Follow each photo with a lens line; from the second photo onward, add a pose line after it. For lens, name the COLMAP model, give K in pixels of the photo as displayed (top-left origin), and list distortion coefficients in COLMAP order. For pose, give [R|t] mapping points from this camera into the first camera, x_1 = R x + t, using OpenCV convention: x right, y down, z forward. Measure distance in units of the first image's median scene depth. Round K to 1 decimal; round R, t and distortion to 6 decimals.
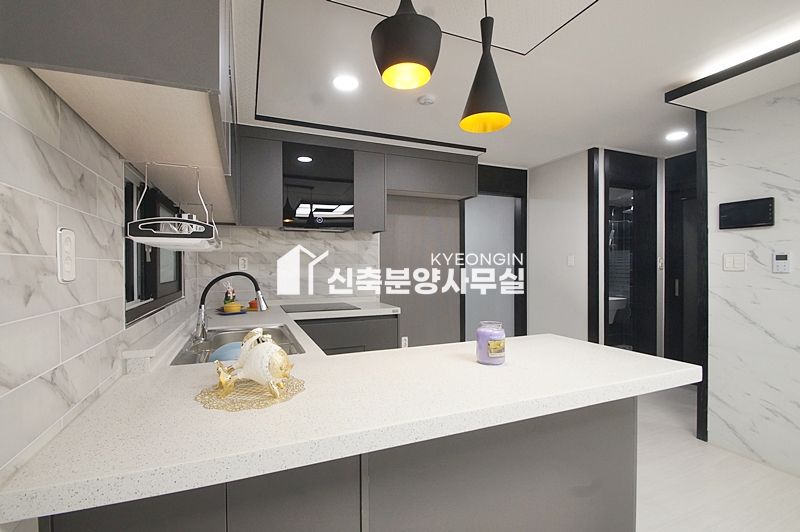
lens RADIAL K [[352.6, 0, 386.3], [0, 352.6, 268.1], [0, 0, 1]] dist [0.003822, -0.008202]
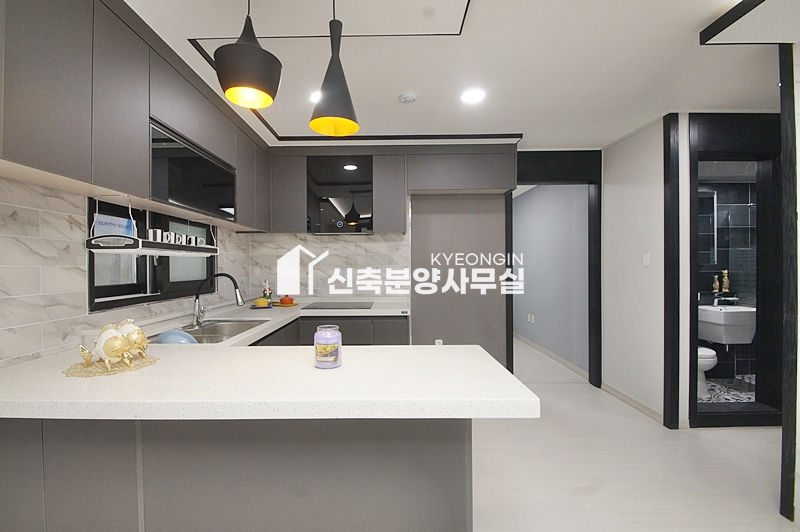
lens RADIAL K [[352.6, 0, 386.4], [0, 352.6, 267.8], [0, 0, 1]] dist [0.003822, -0.008202]
pose [[0.925067, -0.000640, -0.379803, 0.328351], [0.001573, 0.999996, 0.002147, -0.005816], [0.379801, -0.002583, 0.925065, 0.053678]]
